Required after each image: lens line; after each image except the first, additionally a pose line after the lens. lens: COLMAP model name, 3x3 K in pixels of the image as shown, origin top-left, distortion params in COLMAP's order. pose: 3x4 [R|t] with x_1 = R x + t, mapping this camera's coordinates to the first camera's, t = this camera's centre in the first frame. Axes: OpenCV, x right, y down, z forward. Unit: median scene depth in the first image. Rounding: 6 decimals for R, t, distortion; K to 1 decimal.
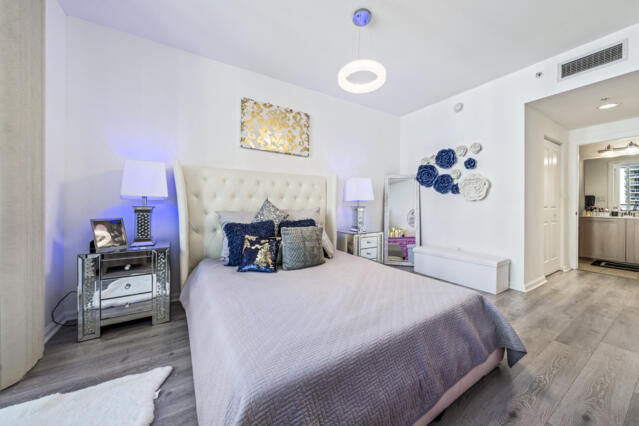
lens RADIAL K [[219.0, 0, 315.5], [0, 219.0, 200.4], [0, 0, 1]] dist [-0.002675, -0.000070]
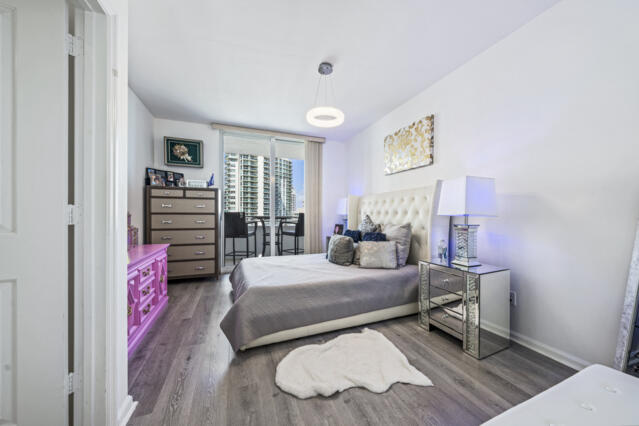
lens RADIAL K [[219.0, 0, 319.5], [0, 219.0, 215.3], [0, 0, 1]] dist [-0.002675, -0.000070]
pose [[-0.154067, -0.004479, -0.988050, 0.941032], [0.001608, 0.999987, -0.004784, 0.002790], [0.988059, -0.002326, -0.154058, 0.748768]]
